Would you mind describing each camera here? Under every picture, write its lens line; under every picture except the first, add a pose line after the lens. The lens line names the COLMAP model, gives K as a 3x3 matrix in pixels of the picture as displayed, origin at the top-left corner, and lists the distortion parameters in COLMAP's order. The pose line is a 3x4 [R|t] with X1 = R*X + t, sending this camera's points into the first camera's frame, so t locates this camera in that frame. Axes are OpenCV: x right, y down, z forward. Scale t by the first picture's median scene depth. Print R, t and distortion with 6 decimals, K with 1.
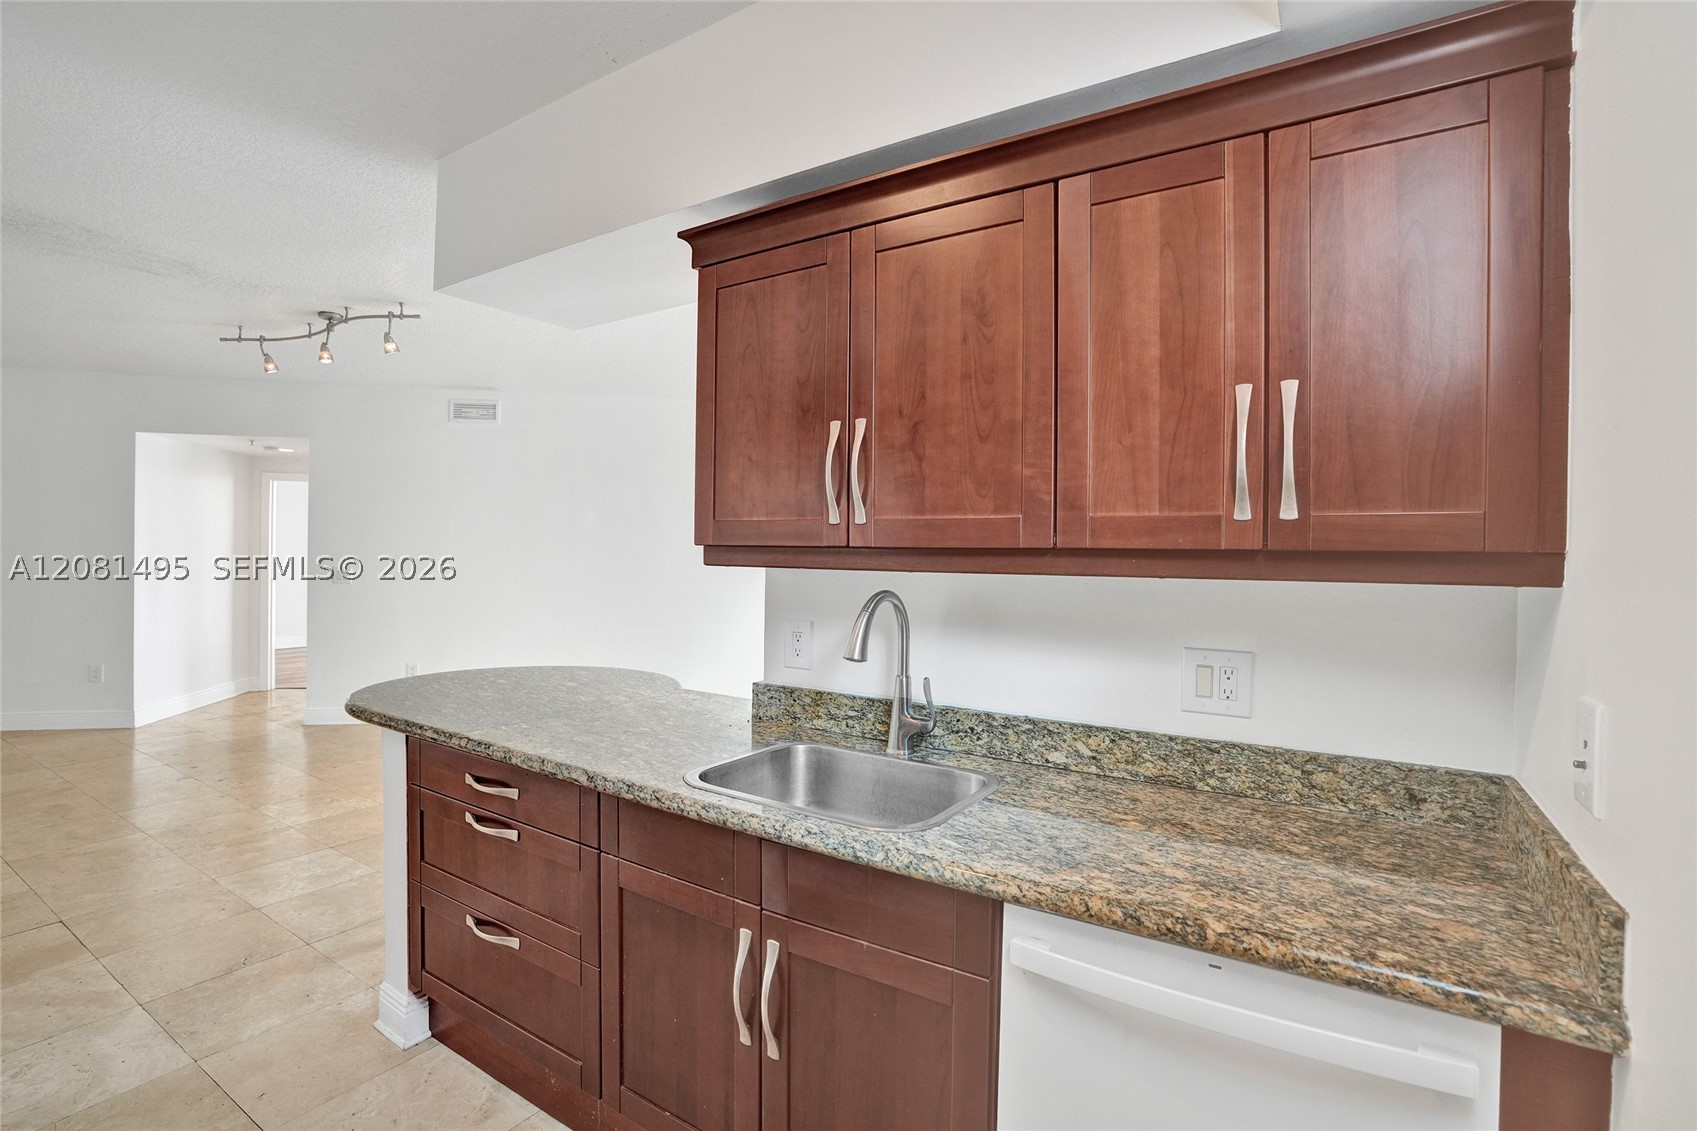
lens RADIAL K [[786.0, 0, 858.5], [0, 786.0, 565.0], [0, 0, 1]] dist [-0.076943, 0.031288]
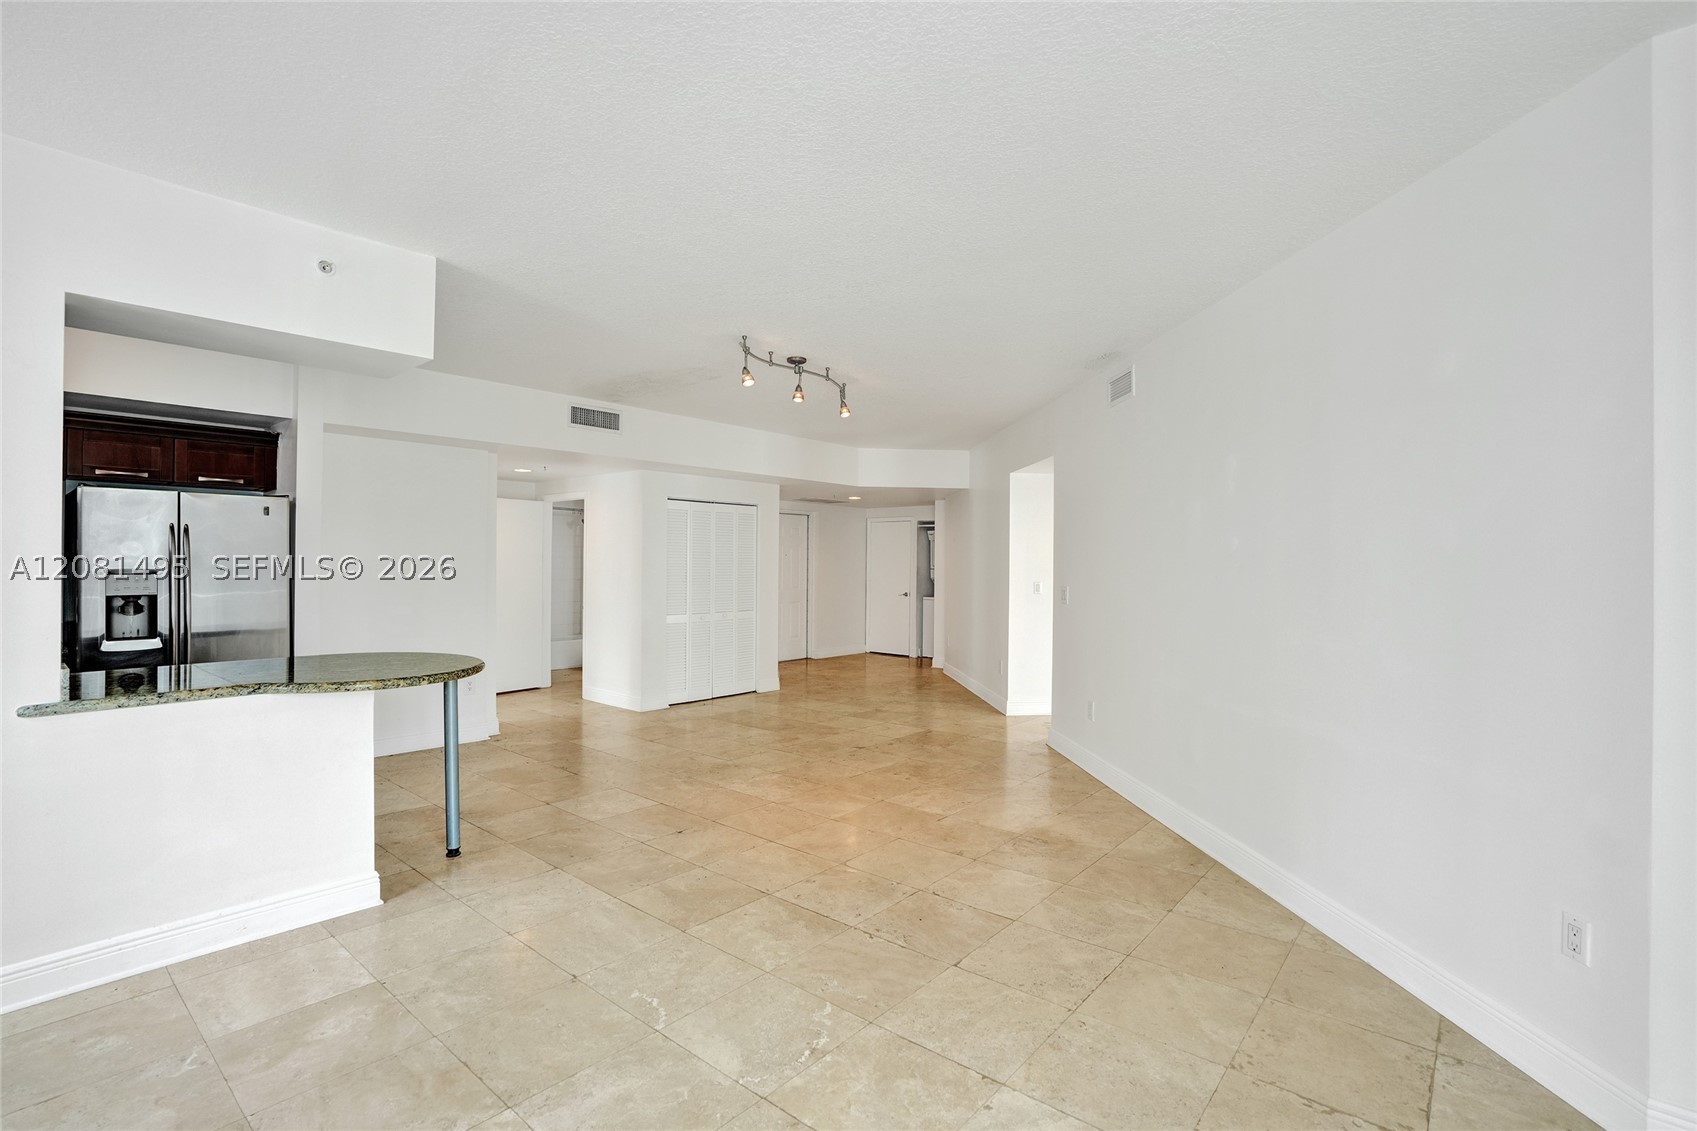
lens RADIAL K [[786.0, 0, 858.5], [0, 786.0, 565.0], [0, 0, 1]] dist [-0.076943, 0.031288]
pose [[-0.115837, -0.015962, -0.993140, 0.501461], [-0.024291, 0.999617, -0.013233, -0.007698], [0.992971, 0.022591, -0.116180, 1.360038]]
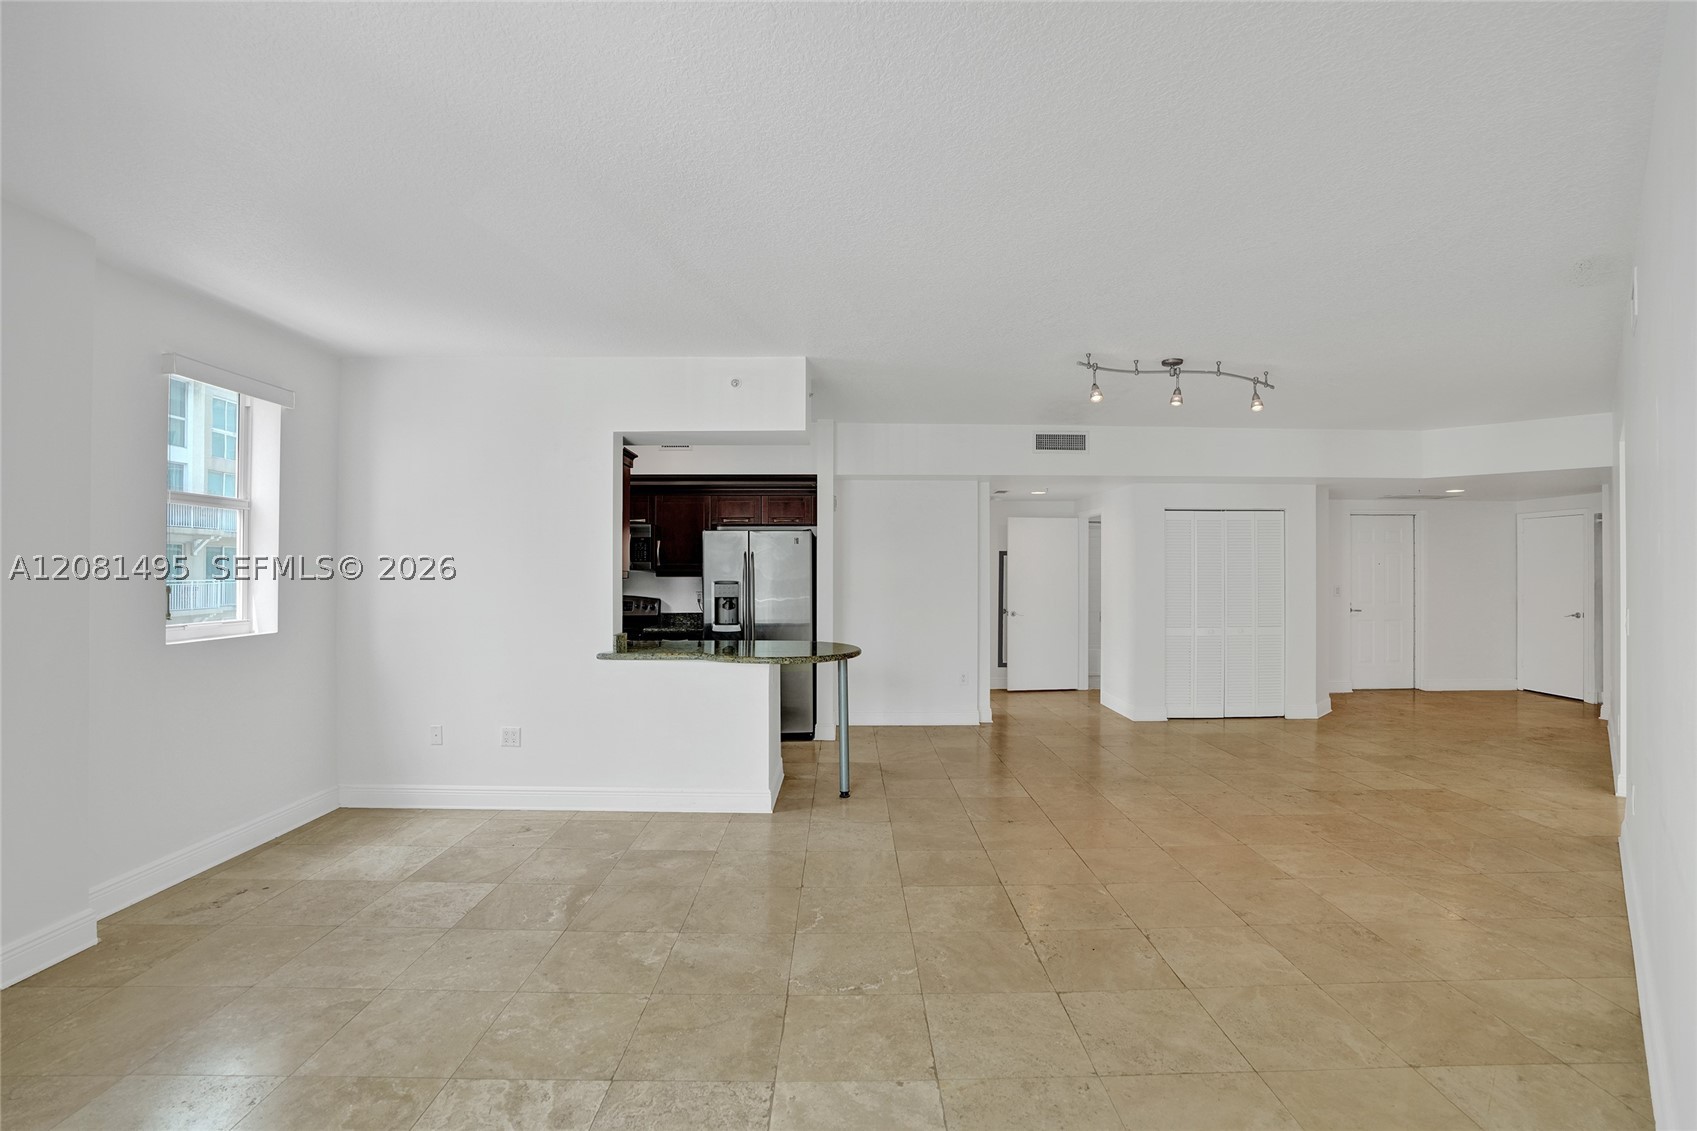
lens RADIAL K [[786.0, 0, 858.5], [0, 786.0, 565.0], [0, 0, 1]] dist [-0.076943, 0.031288]
pose [[-0.830877, -0.021211, -0.556052, 0.316015], [-0.022423, 0.999738, -0.004630, -0.024857], [0.556004, 0.008621, -0.831135, 1.840601]]
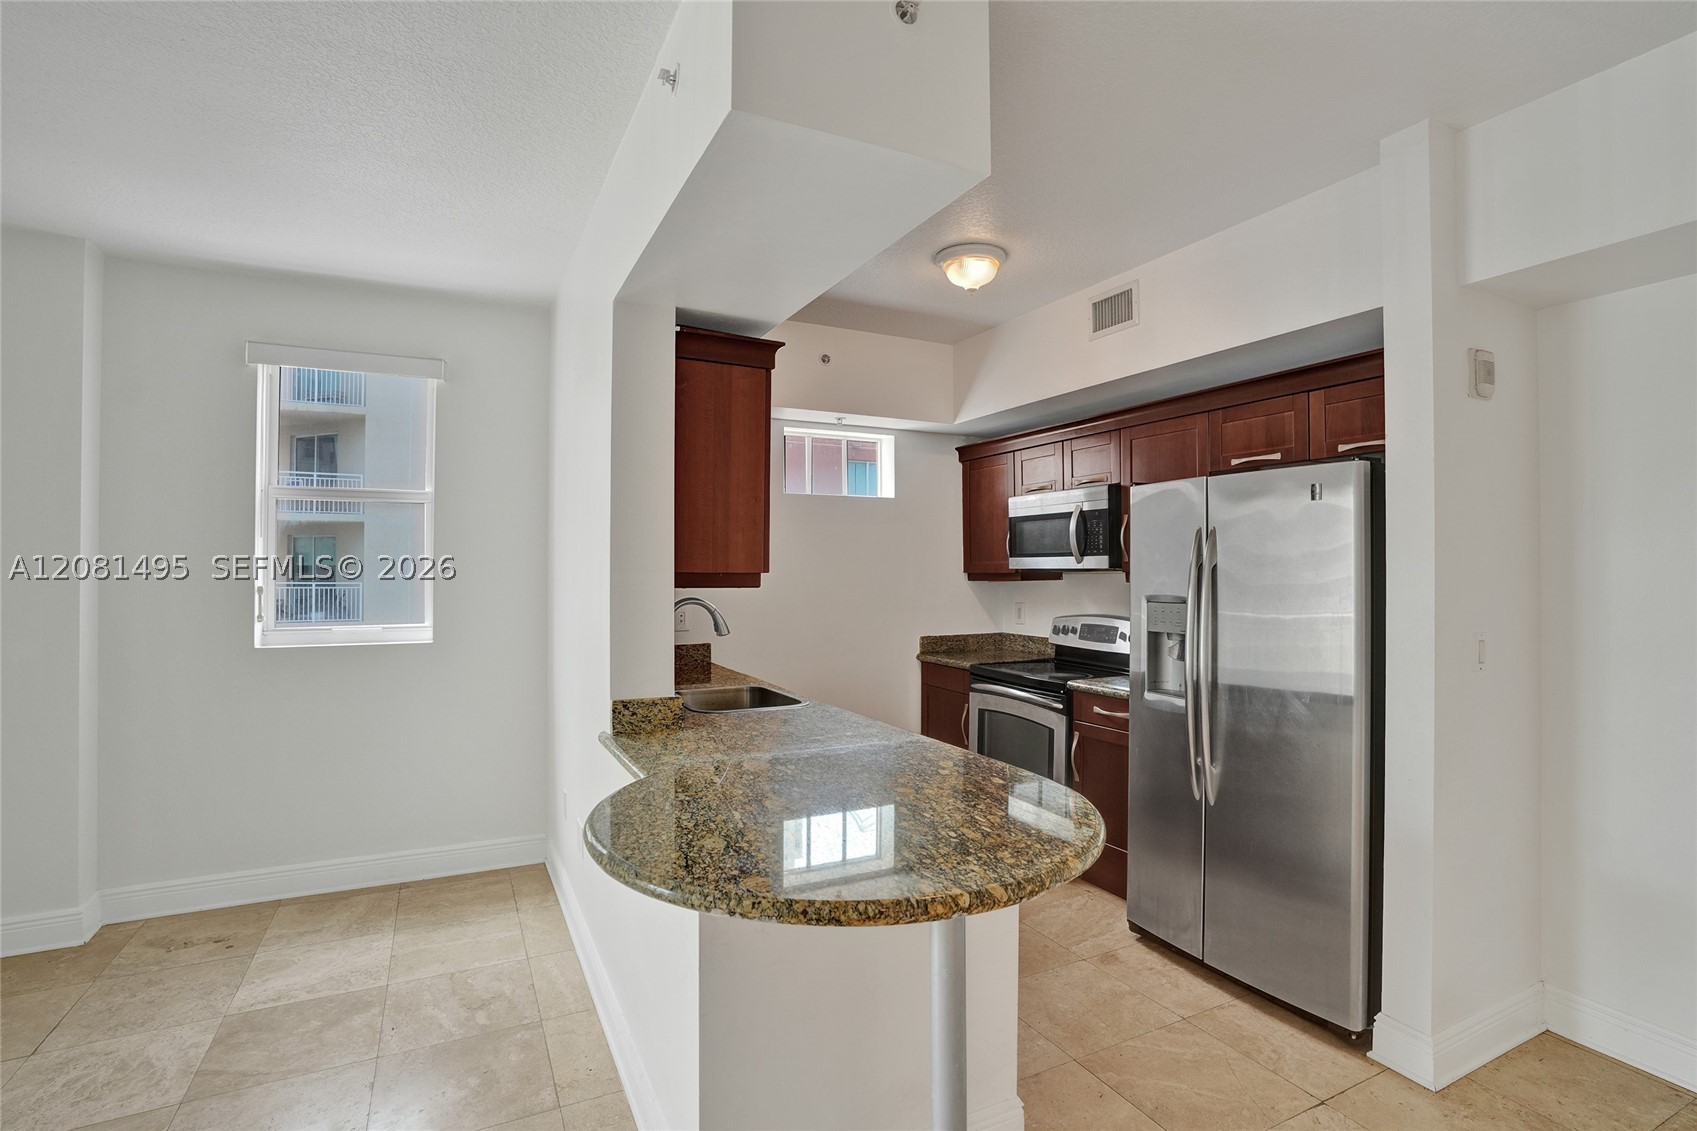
lens RADIAL K [[808.7, 0, 848.5], [0, 808.7, 565.5], [0, 0, 1]] dist [-0.026089, 0.000645]
pose [[-0.861785, -0.016936, 0.506991, -0.524935], [-0.007630, 0.999762, 0.020426, -0.034515], [-0.507217, 0.013734, -0.861709, 1.086143]]
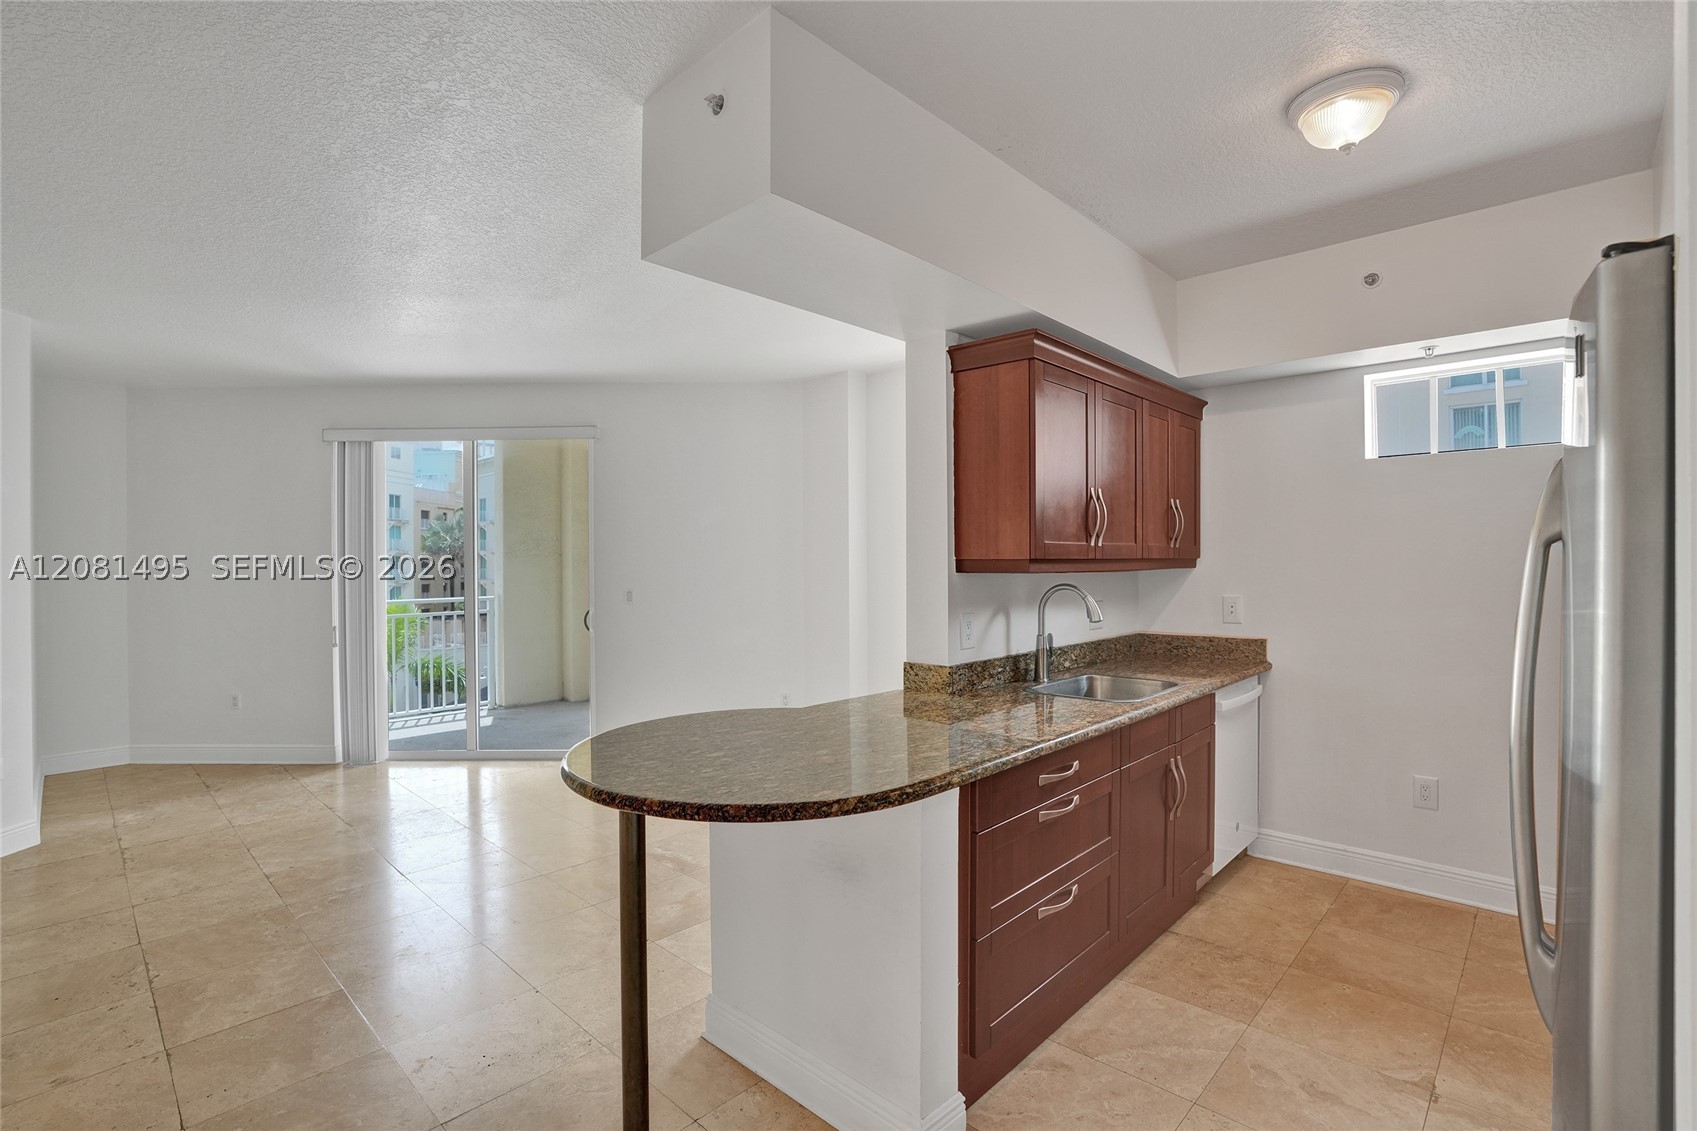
lens RADIAL K [[778.8, 0, 848.5], [0, 778.8, 565.5], [0, 0, 1]] dist [-0.053309, 0.018603]
pose [[0.185718, -0.021250, 0.982373, -0.813769], [0.021943, 0.999607, 0.017474, -0.023226], [-0.982358, 0.018311, 0.186111, 0.536202]]
